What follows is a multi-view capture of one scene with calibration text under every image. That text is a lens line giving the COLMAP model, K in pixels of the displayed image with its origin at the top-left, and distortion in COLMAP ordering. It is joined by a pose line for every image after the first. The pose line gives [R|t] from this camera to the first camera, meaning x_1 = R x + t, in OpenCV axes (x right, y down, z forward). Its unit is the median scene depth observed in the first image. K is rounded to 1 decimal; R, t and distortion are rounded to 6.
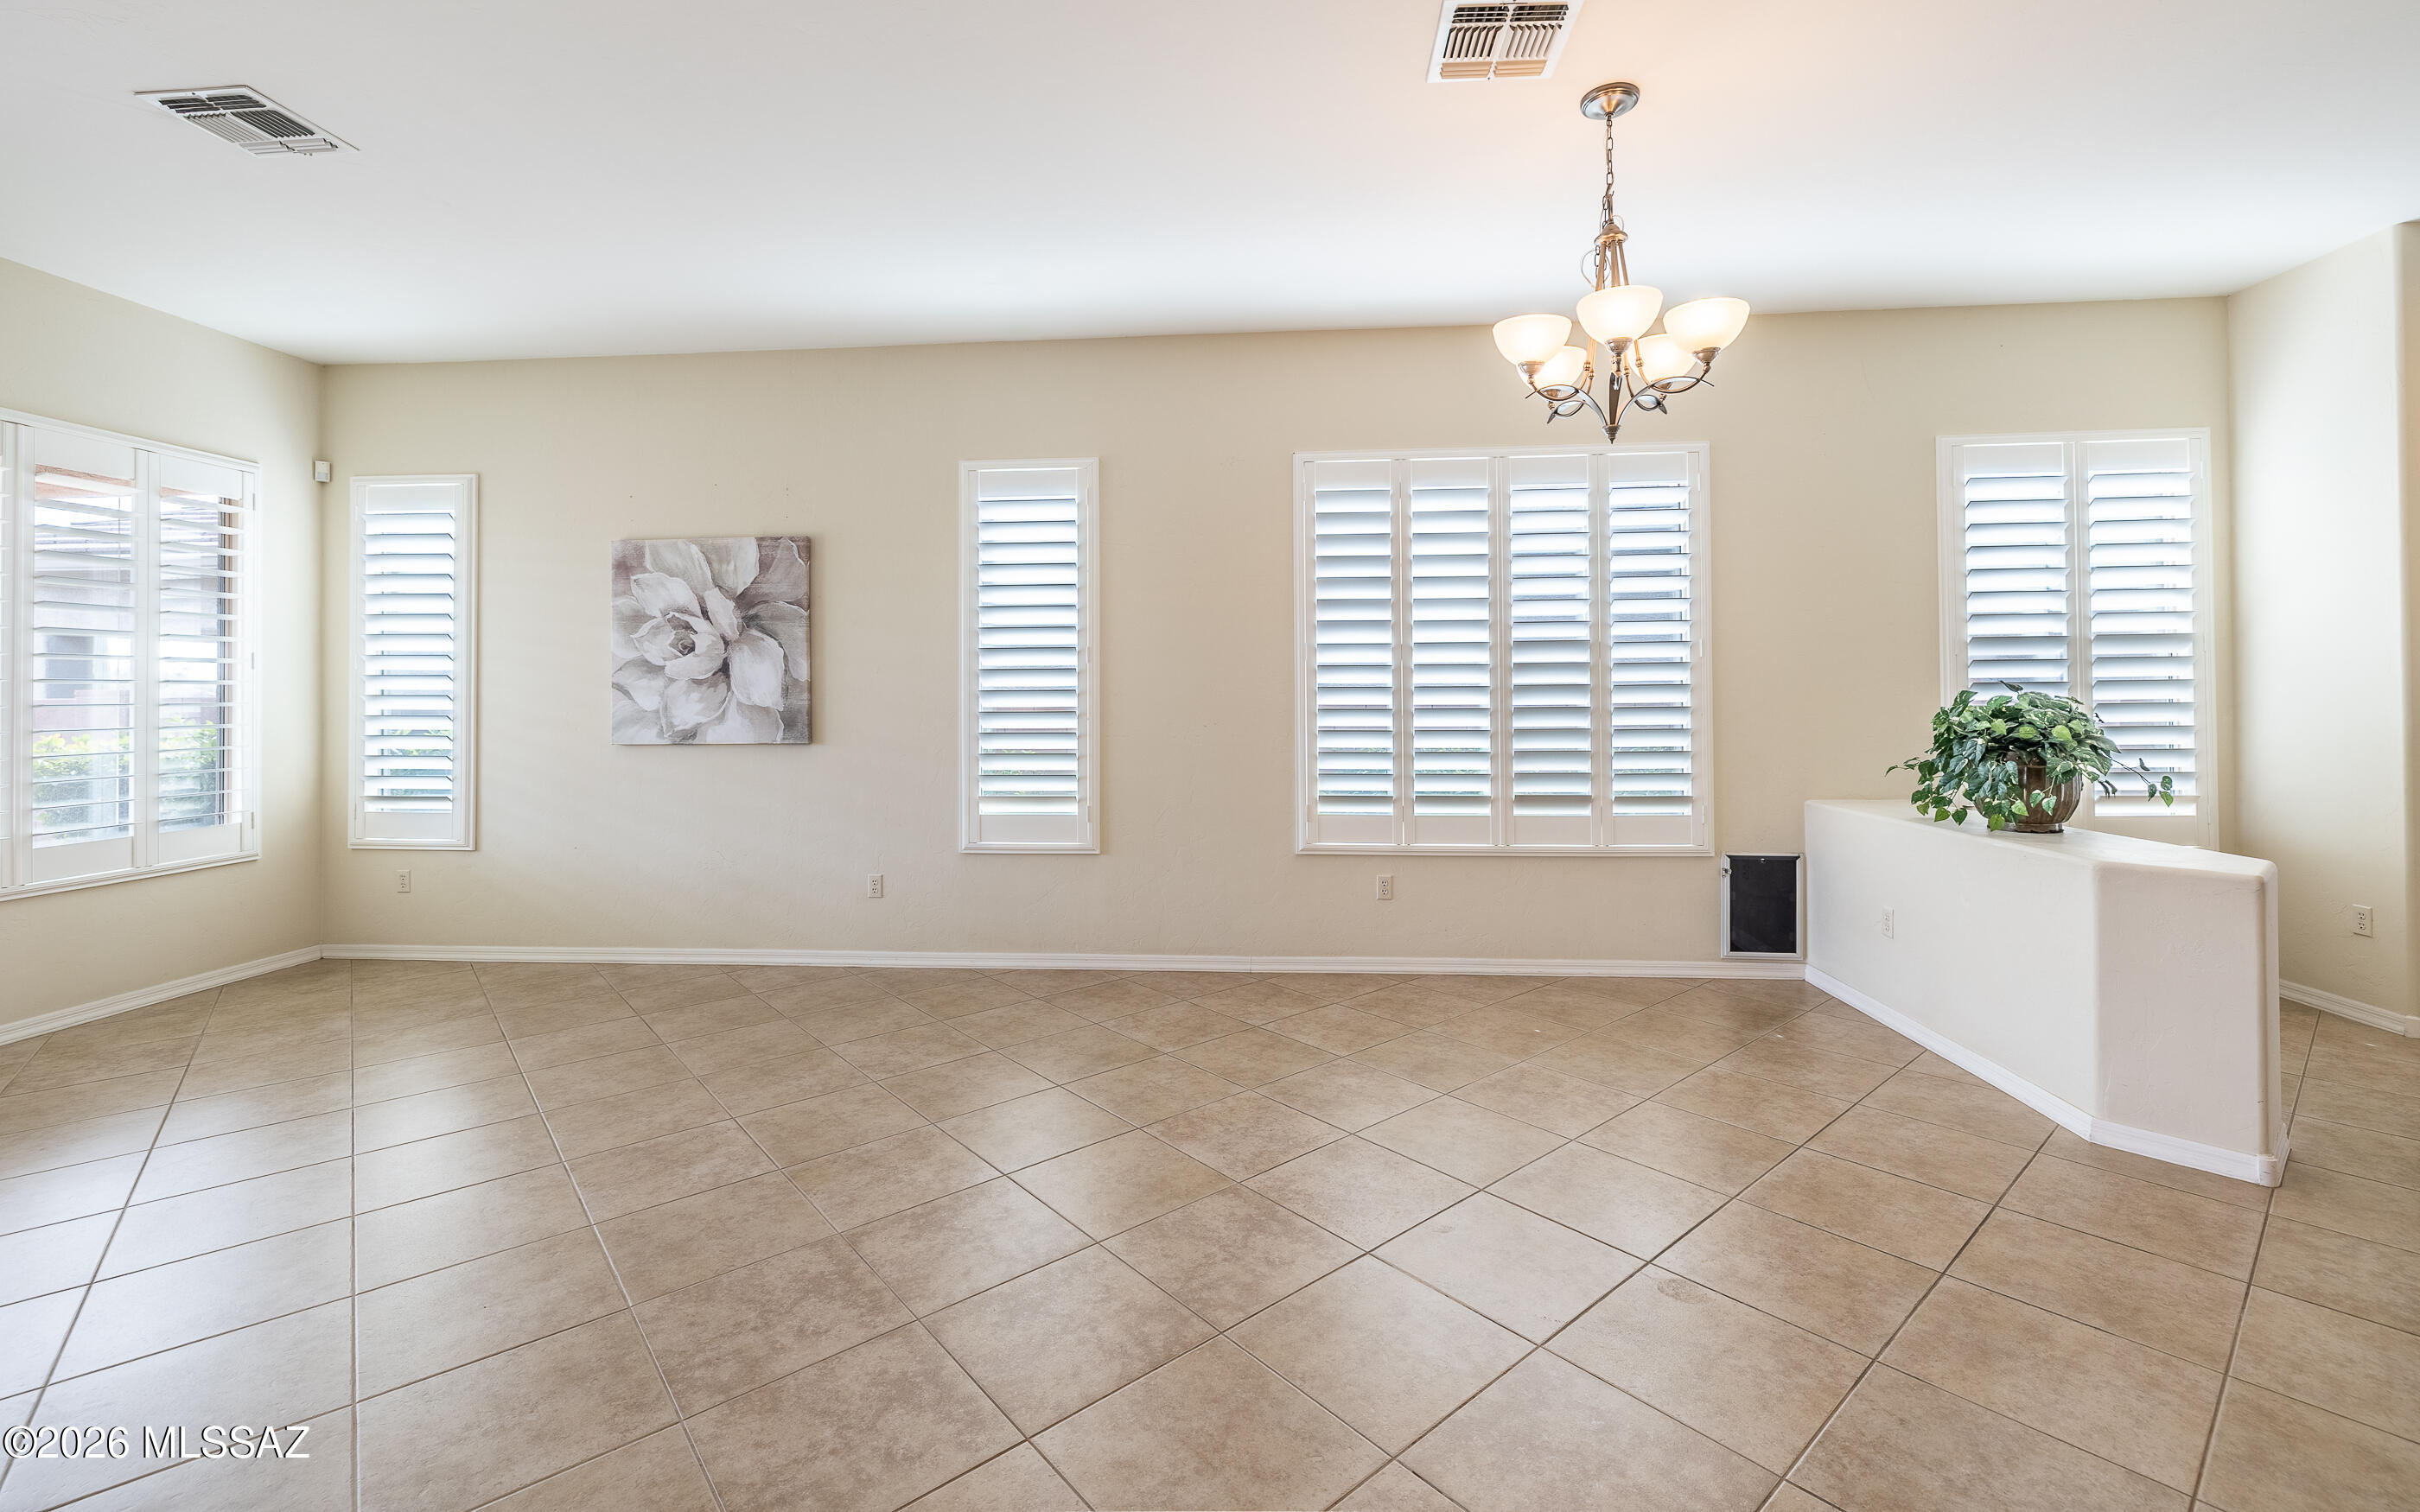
lens RADIAL K [[1020.3, 0, 1214.3], [0, 1020.3, 665.4], [0, 0, 1]] dist [-0.000266, 0.000313]
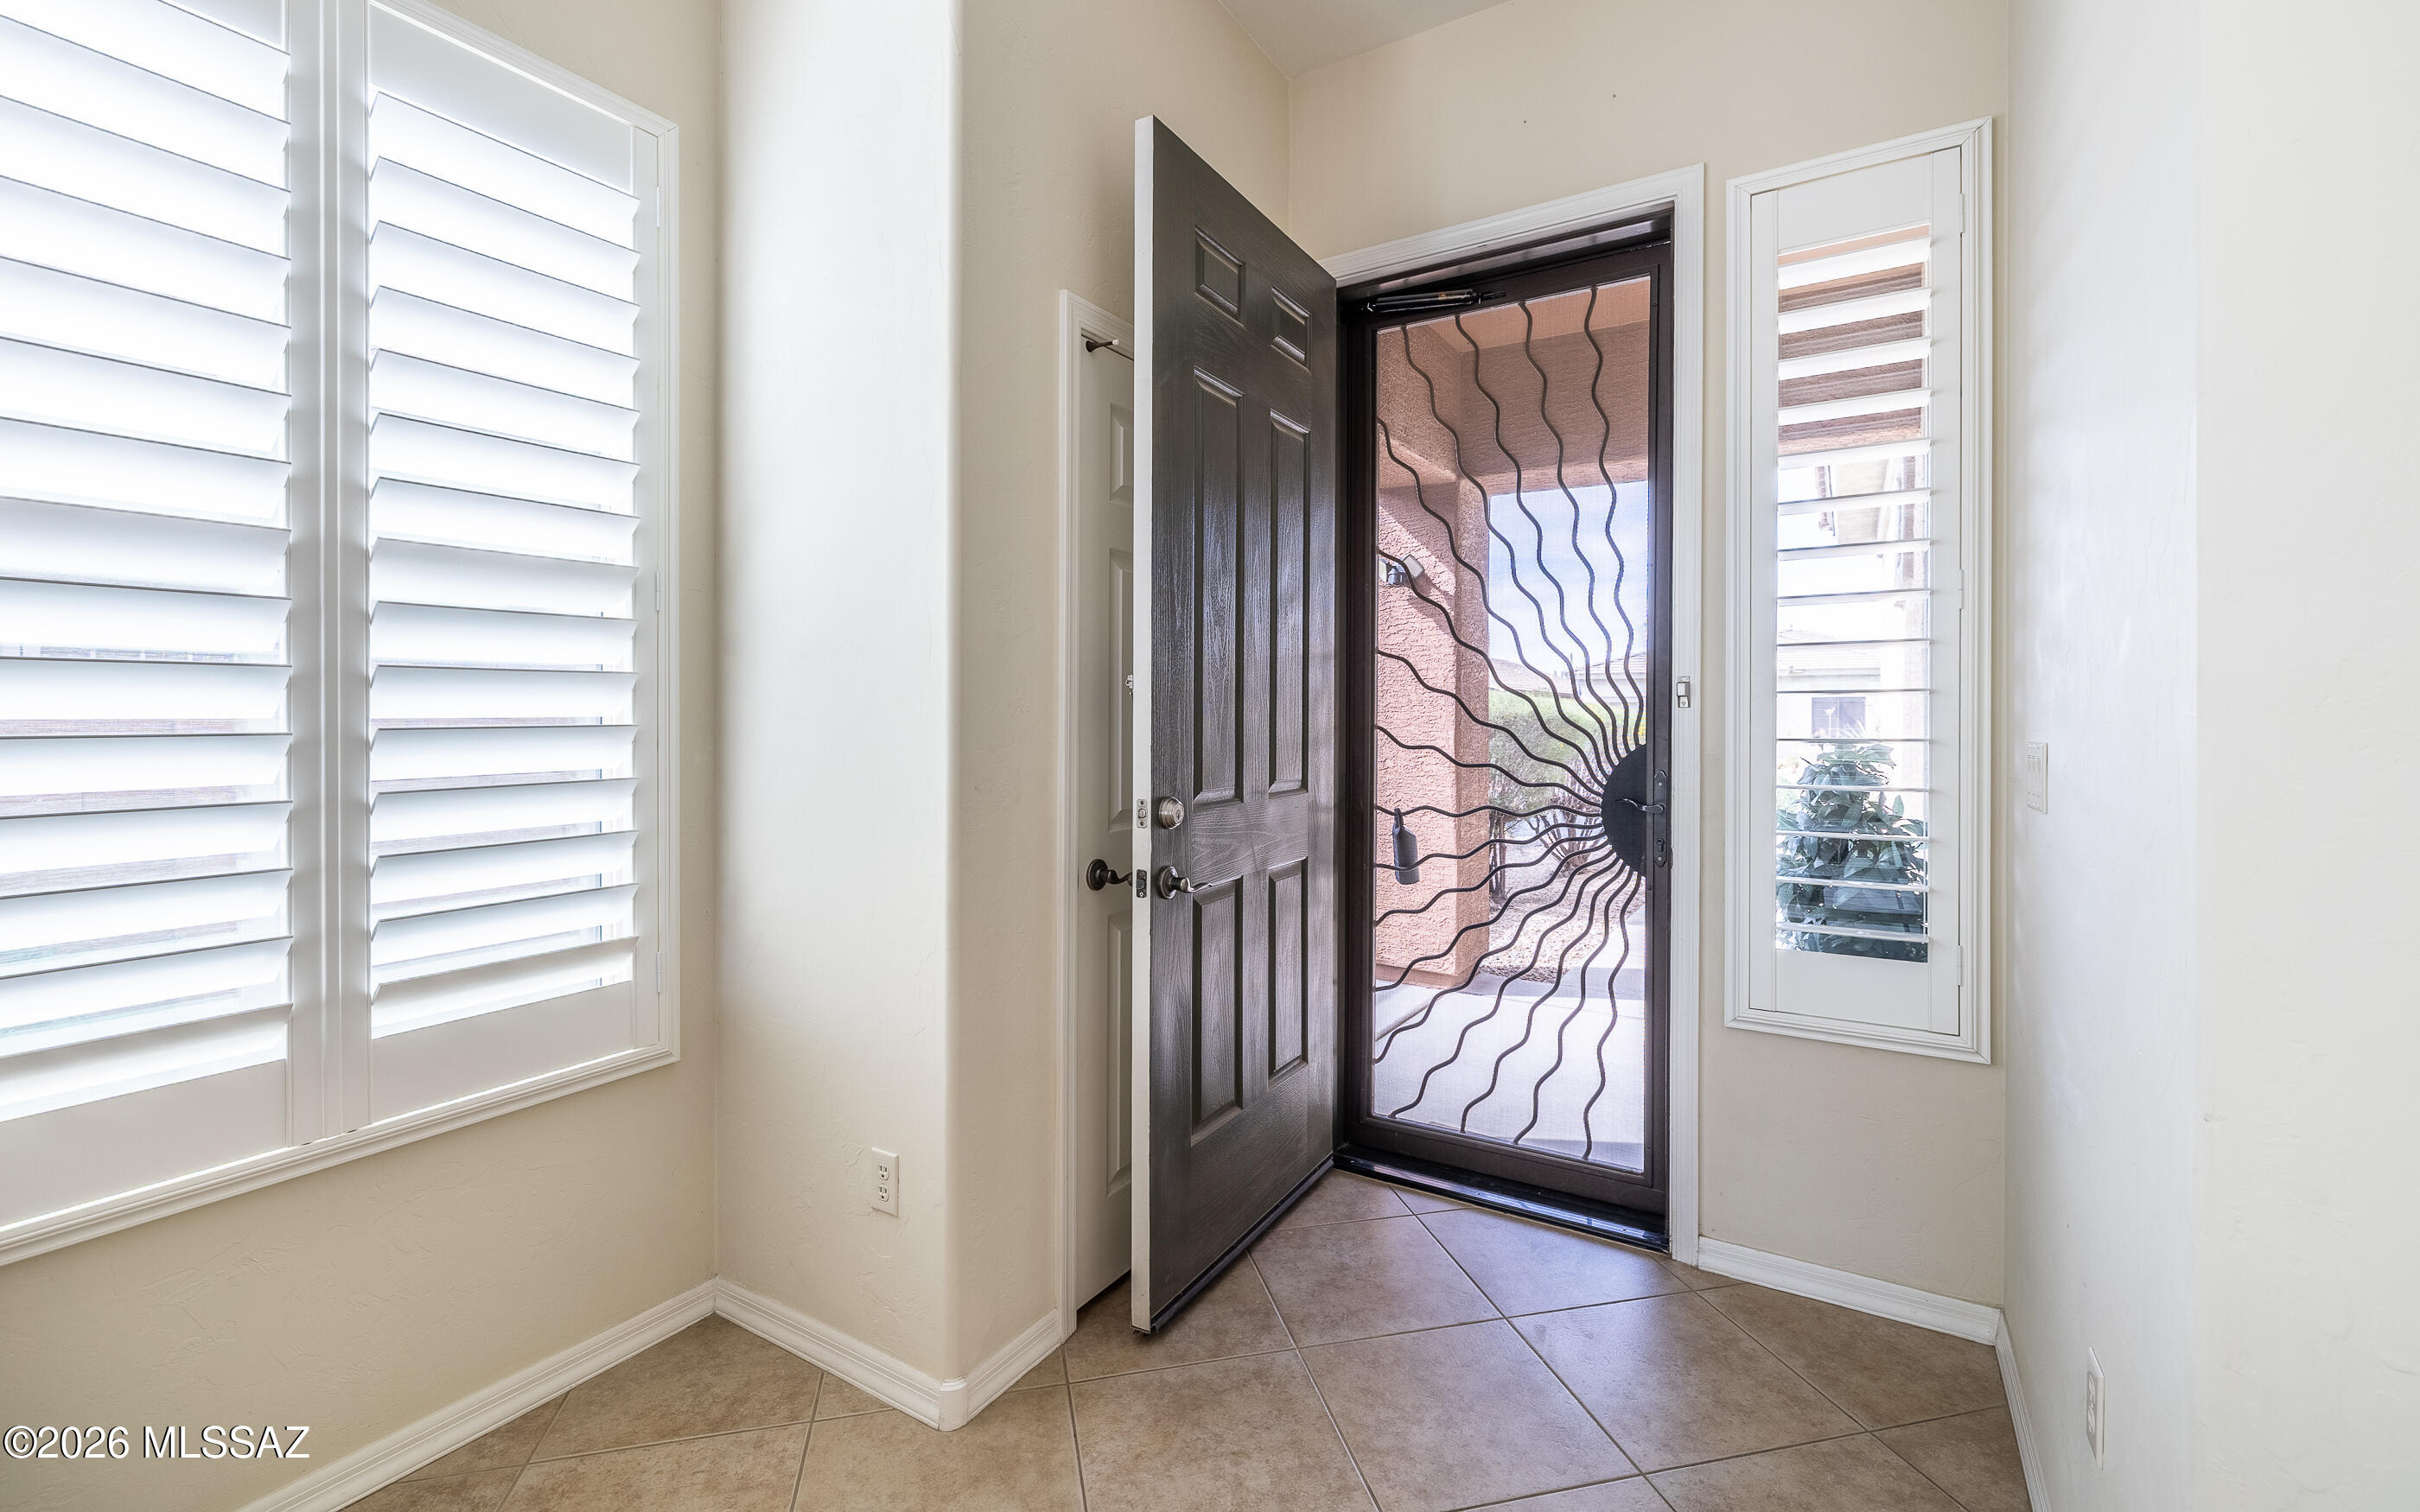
lens RADIAL K [[1030.9, 0, 1203.4], [0, 1030.9, 697.6], [0, 0, 1]] dist [-0.000228, 0.000094]
pose [[0.469044, 0.011875, 0.883095, 0.674010], [-0.039553, 0.999189, 0.007572, 0.012609], [-0.882289, -0.038481, 0.469133, 0.559322]]
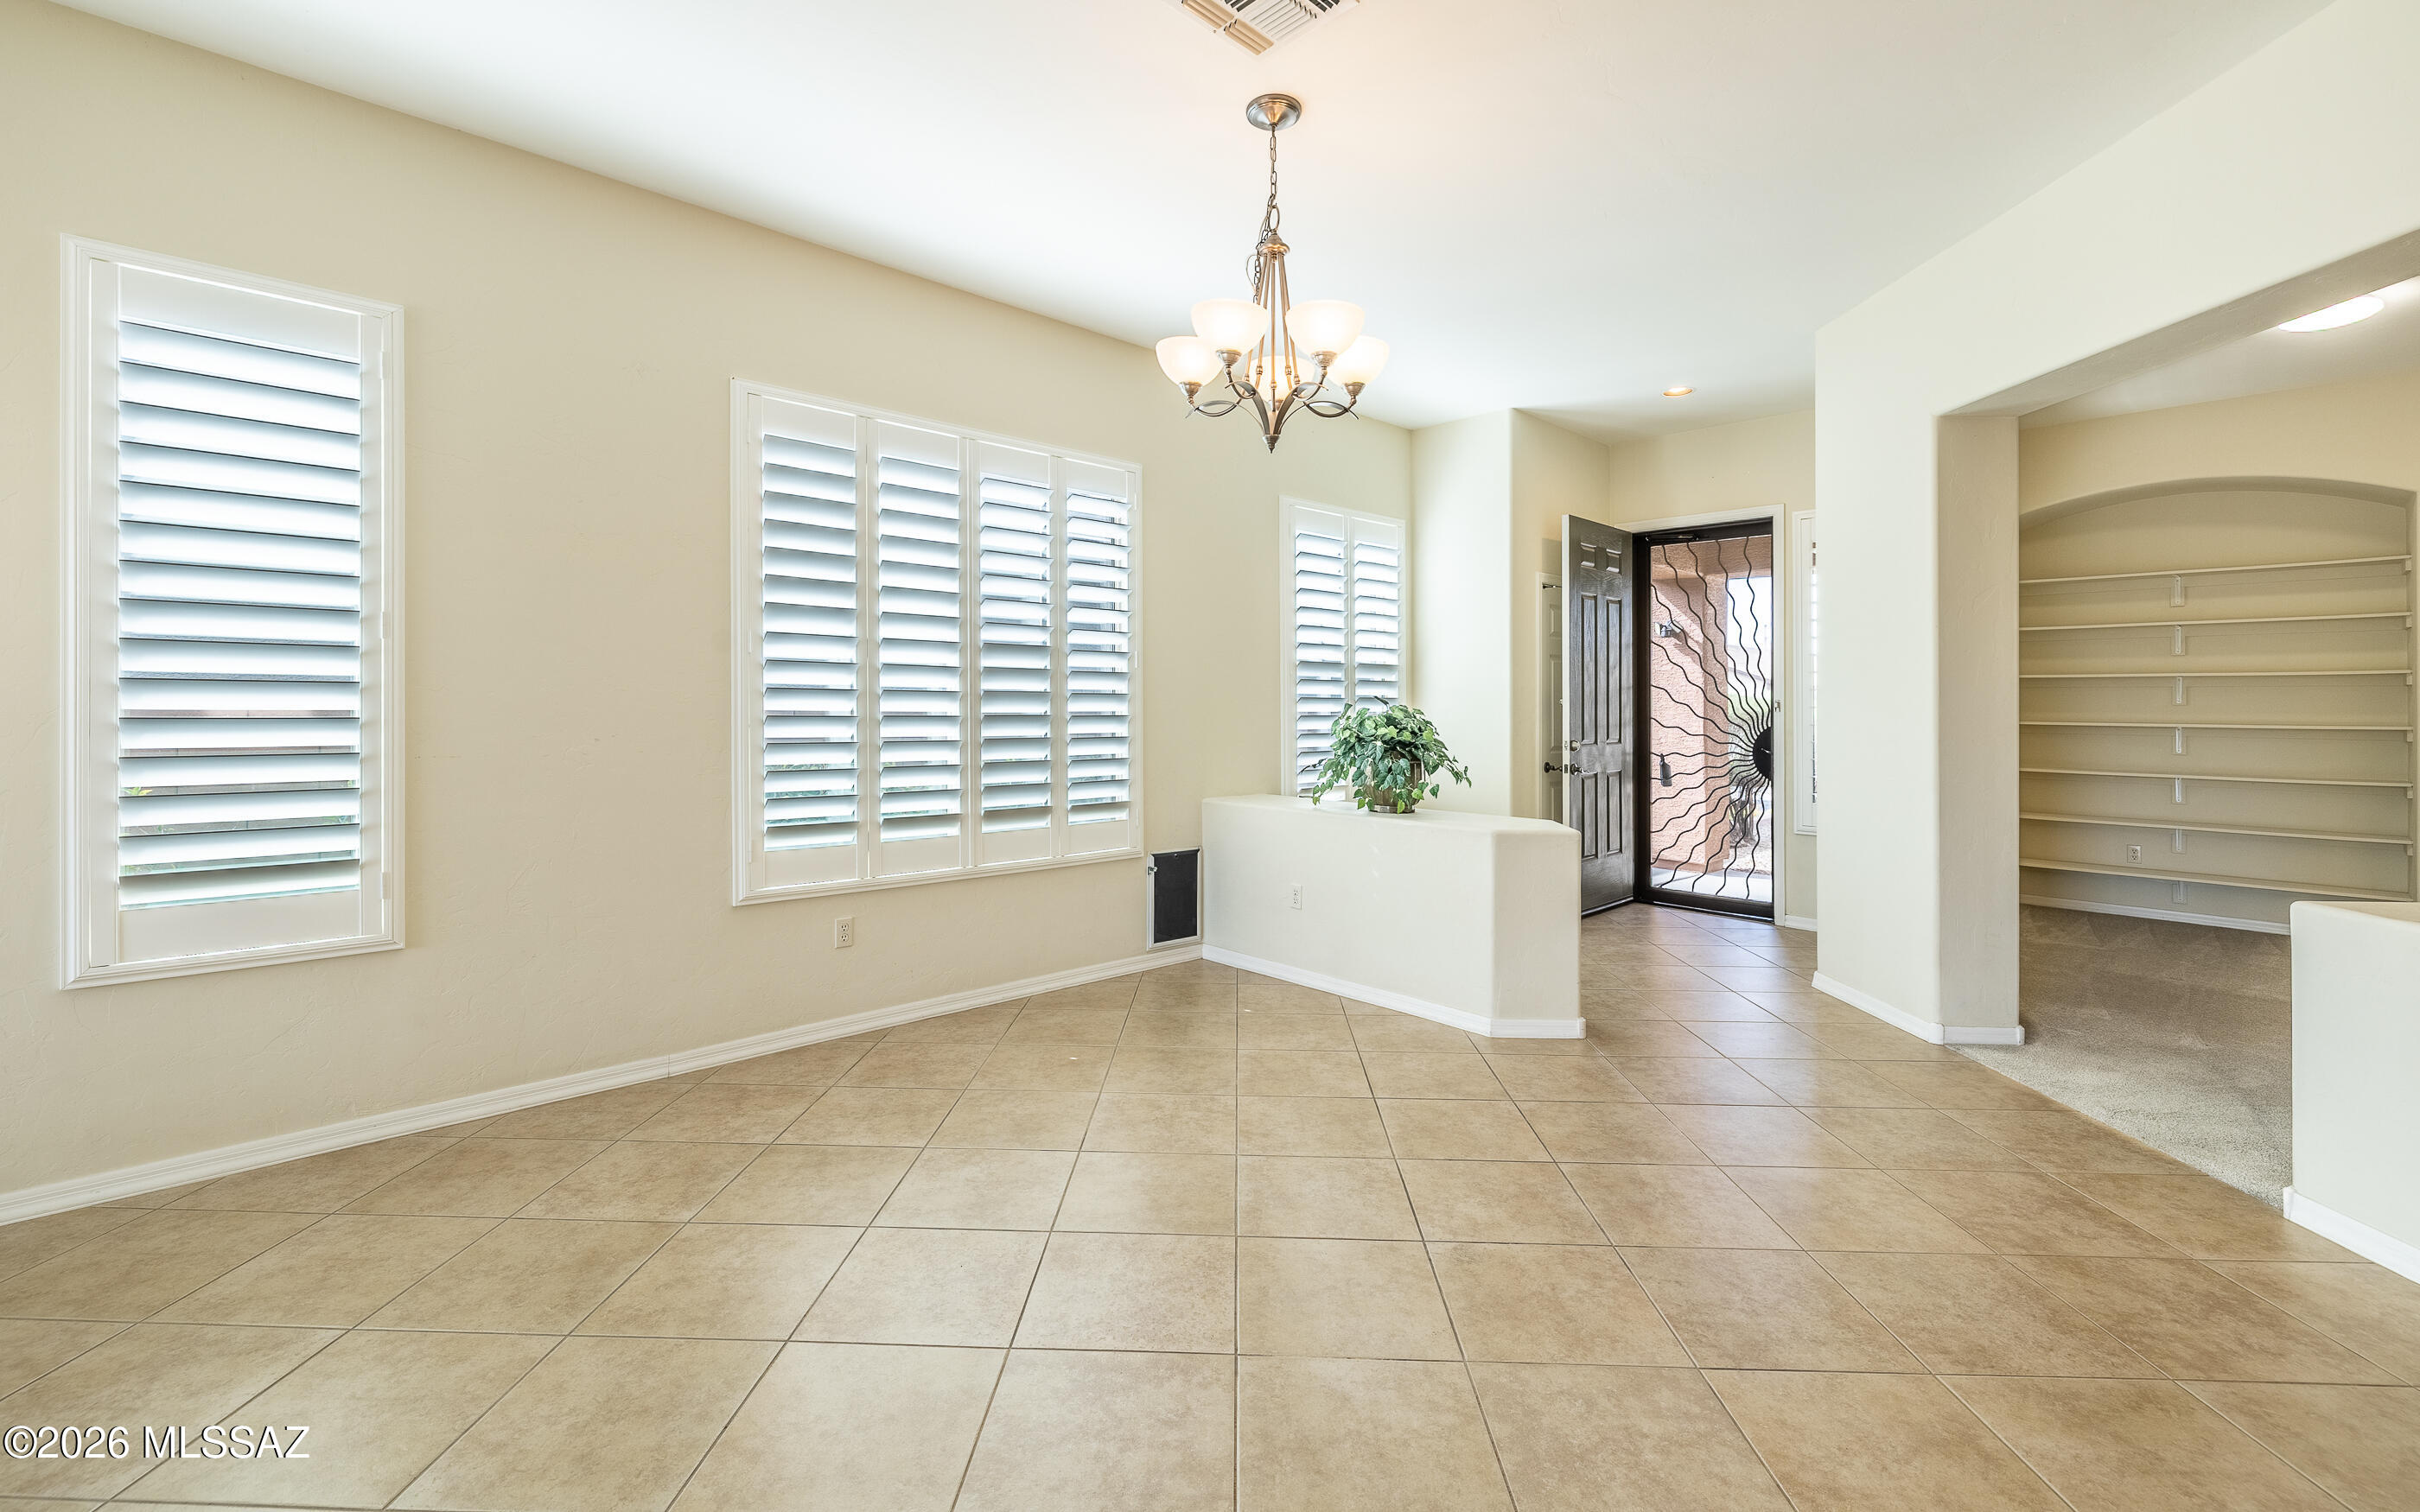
lens RADIAL K [[1030.9, 0, 1203.4], [0, 1030.9, 697.6], [0, 0, 1]] dist [-0.000228, 0.000094]
pose [[0.671784, 0.018051, 0.740527, -0.265592], [-0.033773, 0.999410, 0.006276, 0.012976], [-0.739976, -0.029226, 0.671998, 0.237486]]
